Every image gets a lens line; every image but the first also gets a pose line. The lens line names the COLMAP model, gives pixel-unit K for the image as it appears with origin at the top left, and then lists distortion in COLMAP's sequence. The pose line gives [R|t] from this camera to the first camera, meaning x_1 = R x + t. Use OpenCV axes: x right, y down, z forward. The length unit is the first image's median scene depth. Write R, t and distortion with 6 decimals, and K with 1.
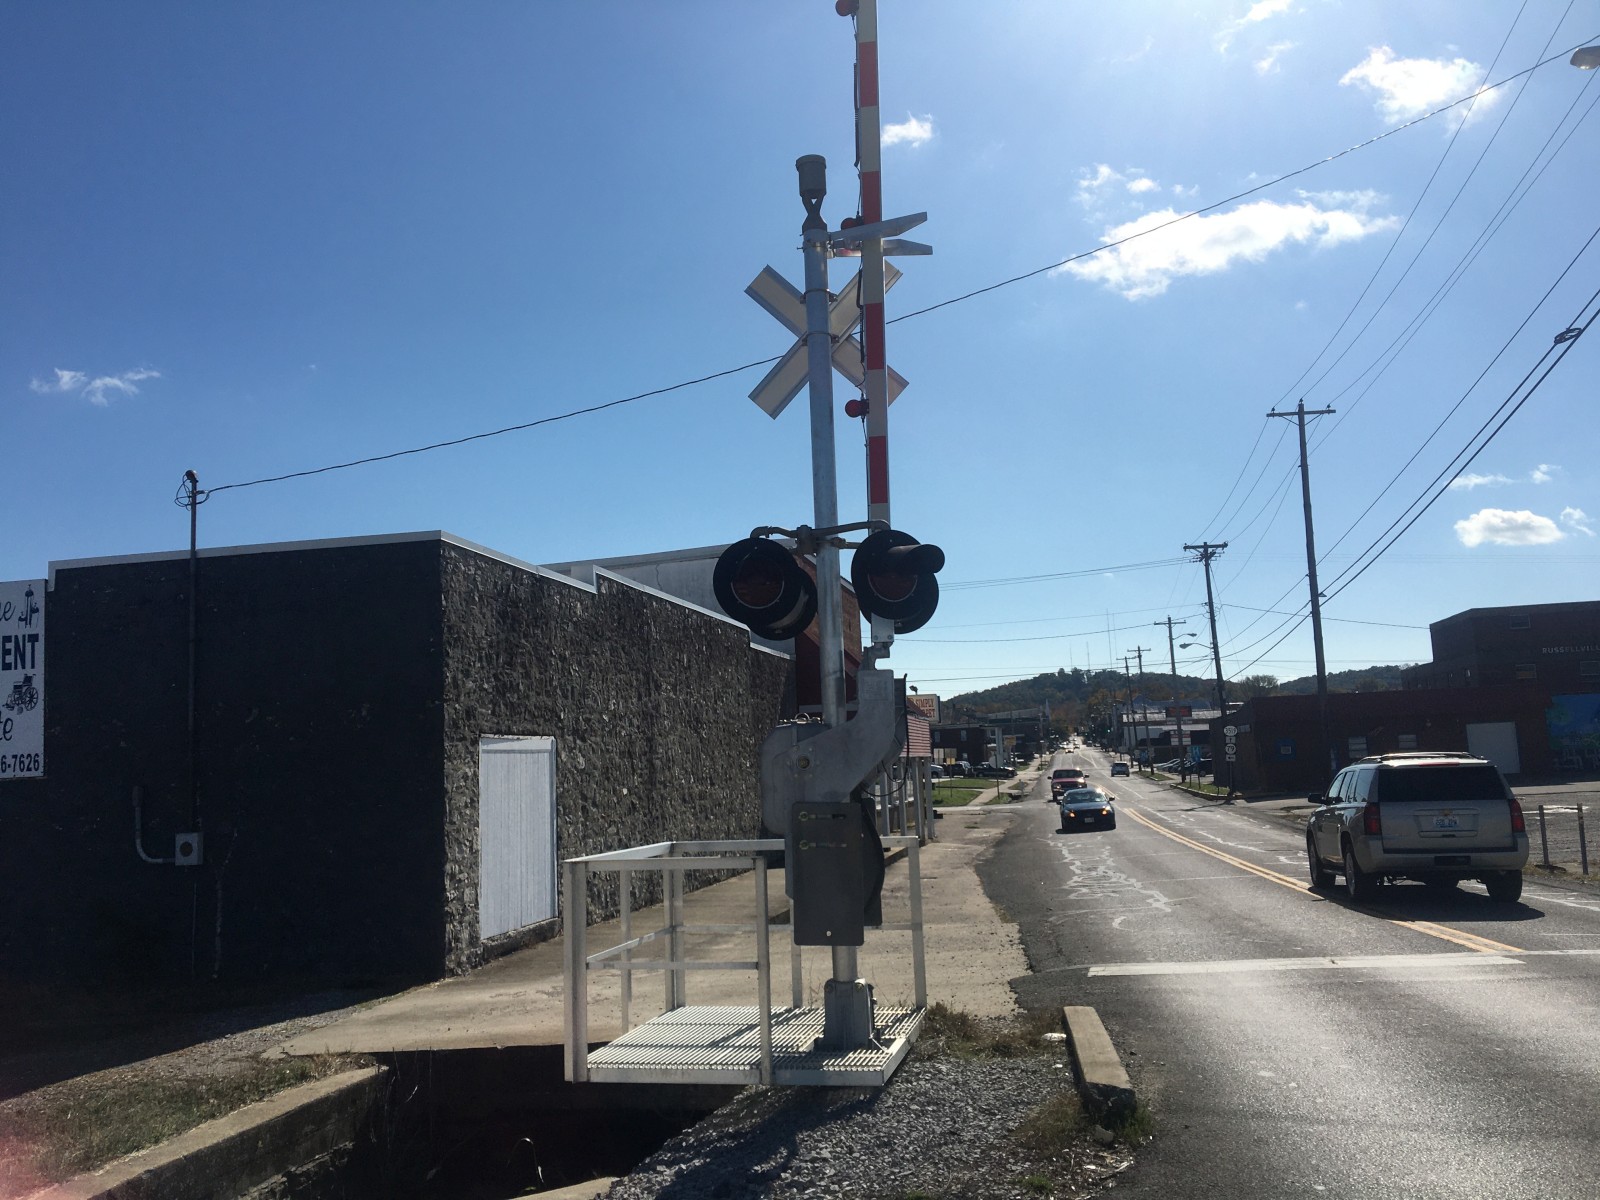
lens RADIAL K [[1346.4, 0, 782.1], [0, 1346.4, 582.9], [0, 0, 1]] dist [0.088379, -0.131151]
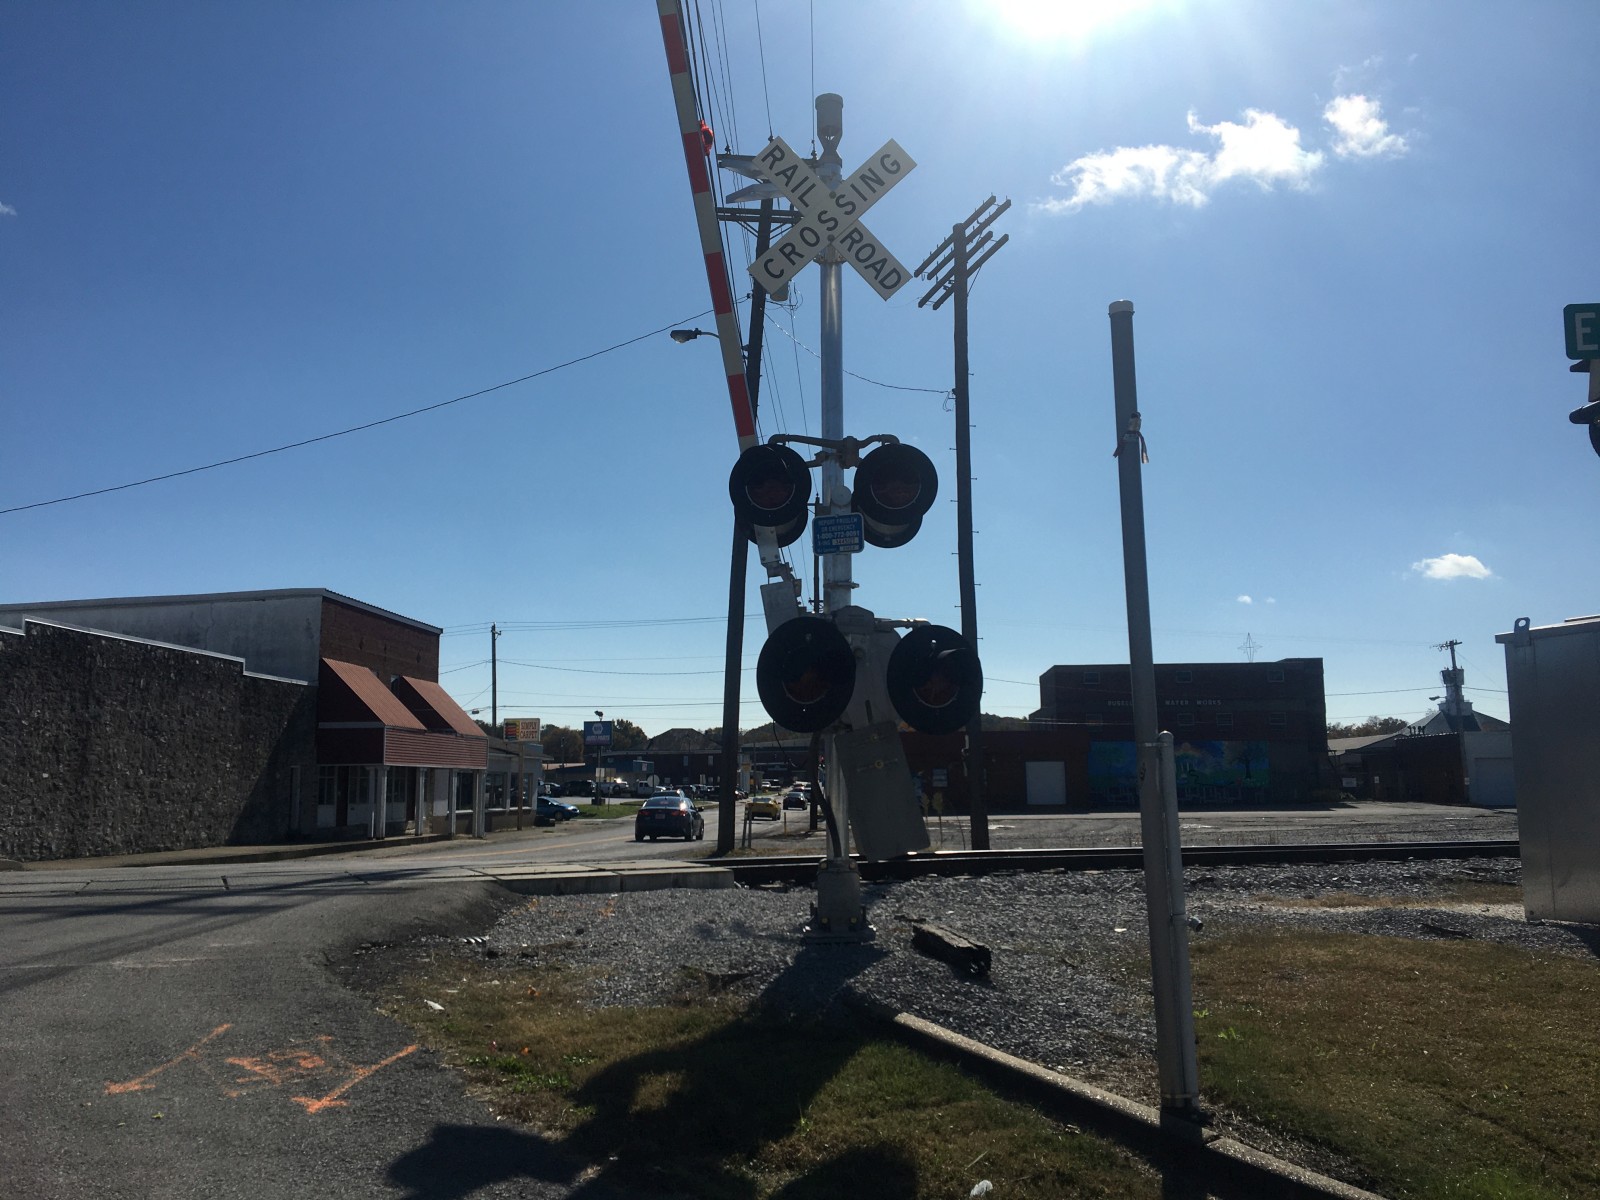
lens RADIAL K [[1346.4, 0, 778.1], [0, 1346.4, 580.4], [0, 0, 1]] dist [0.088379, -0.131151]
pose [[0.990743, 0.054425, 0.124360, 0.524789], [-0.051903, 0.998377, -0.023435, -0.064489], [-0.125434, 0.016764, 0.991960, -0.599418]]
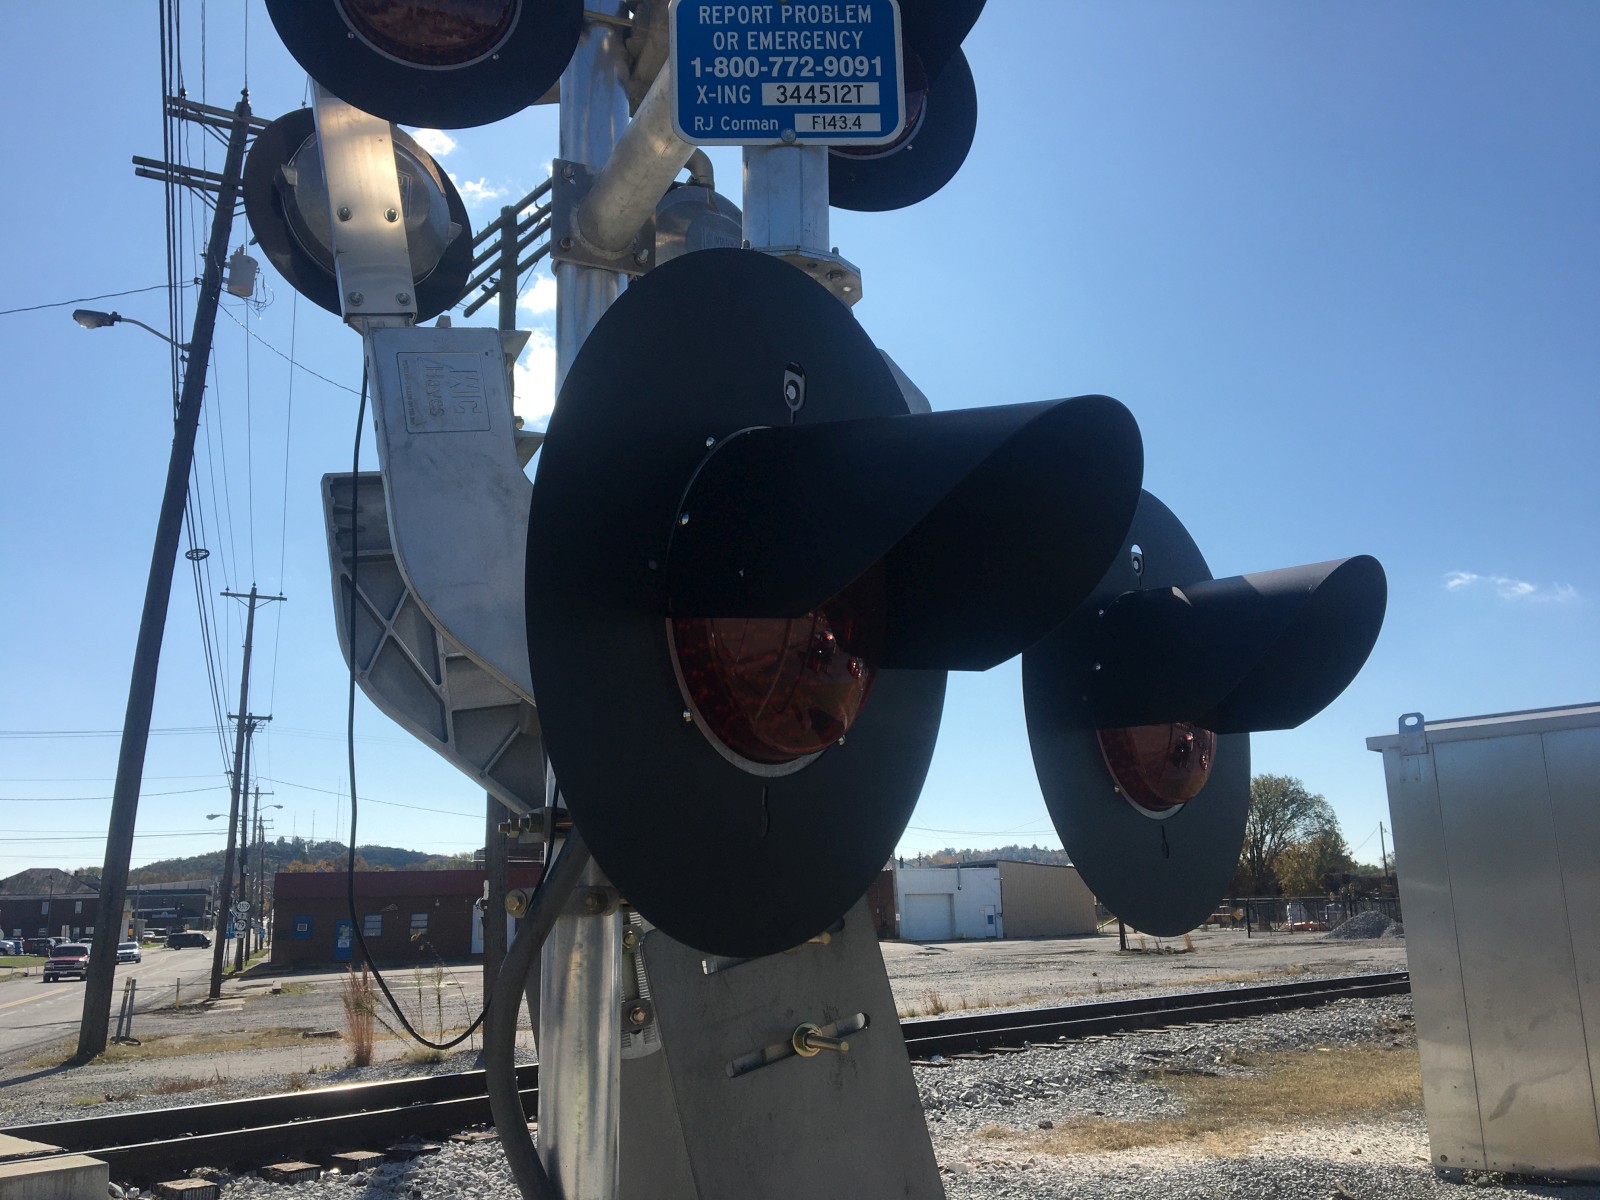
lens RADIAL K [[1346.4, 0, 791.9], [0, 1346.4, 594.3], [0, 0, 1]] dist [0.088379, -0.131151]
pose [[0.850926, 0.143584, 0.505281, 0.549377], [-0.083411, 0.986646, -0.139902, -0.039333], [-0.518621, 0.076901, 0.851539, -0.283776]]
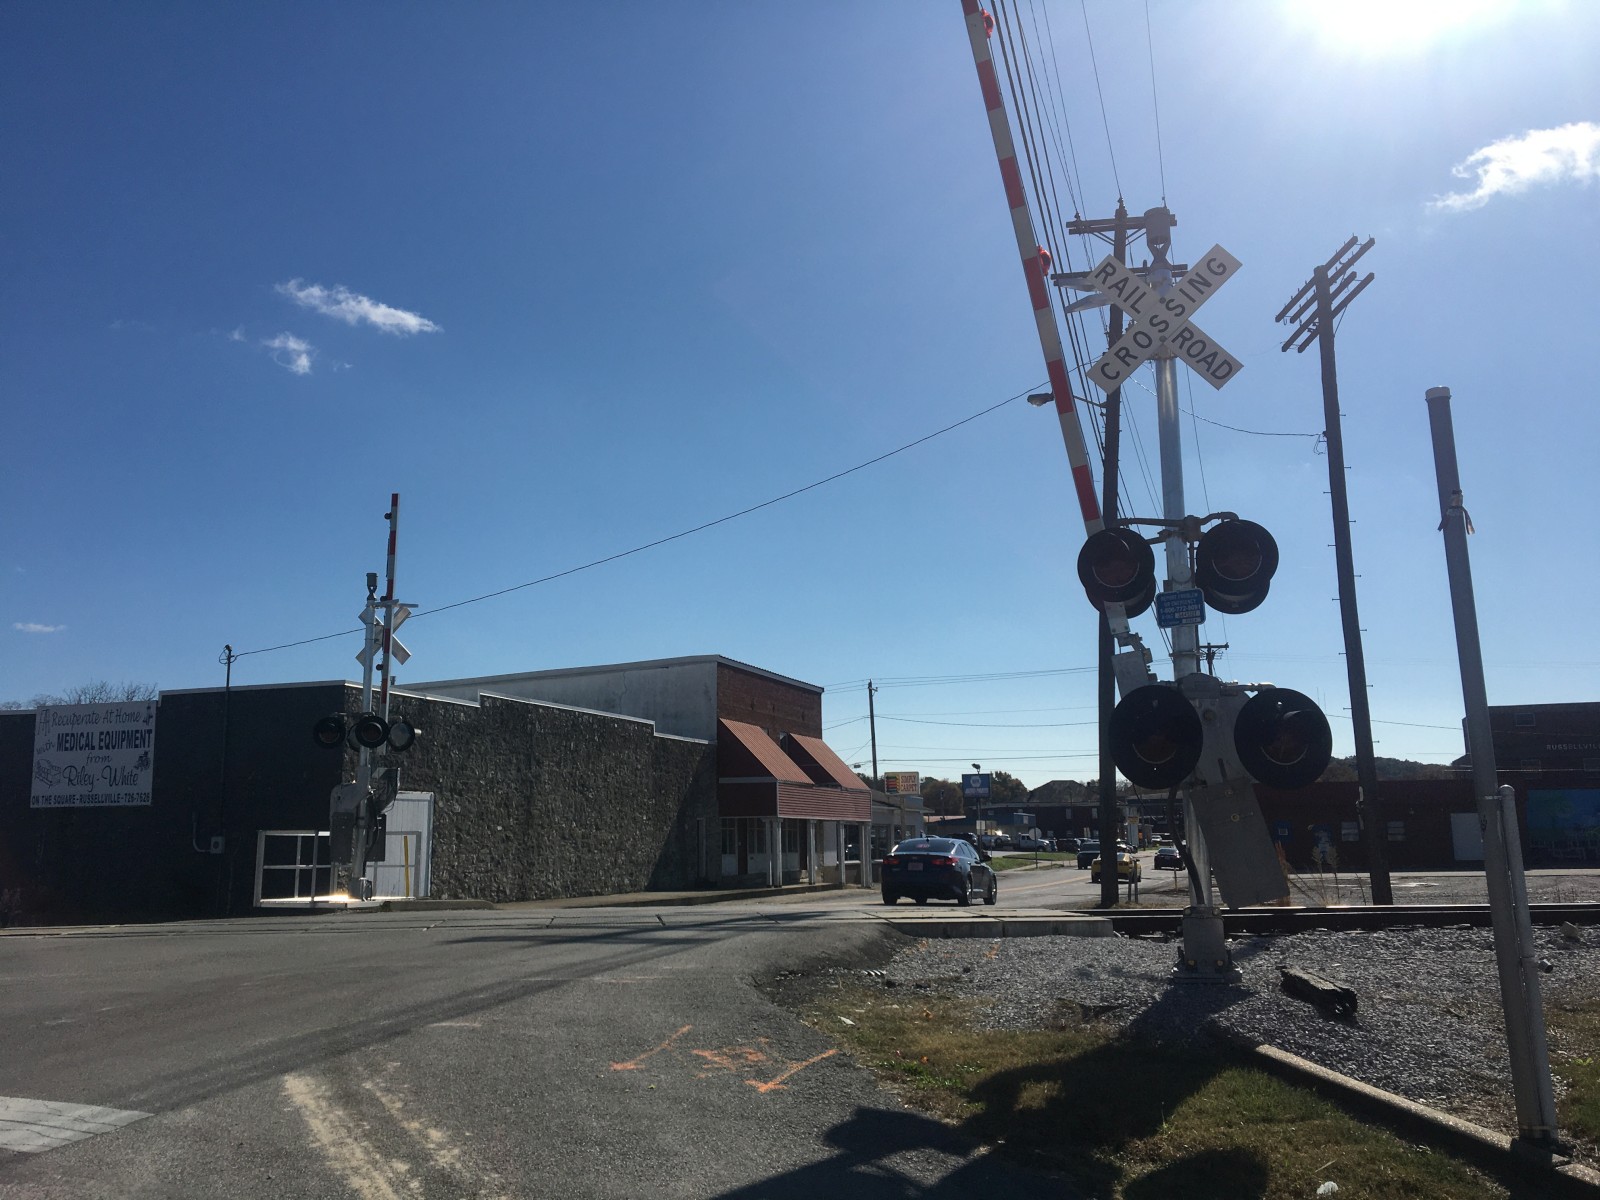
lens RADIAL K [[1346.4, 0, 781.6], [0, 1346.4, 598.2], [0, 0, 1]] dist [0.088379, -0.131151]
pose [[0.989233, 0.007943, -0.146135, 0.526939], [-0.013868, 0.999120, -0.039572, -0.072307], [0.145693, 0.041172, 0.988473, -0.664584]]
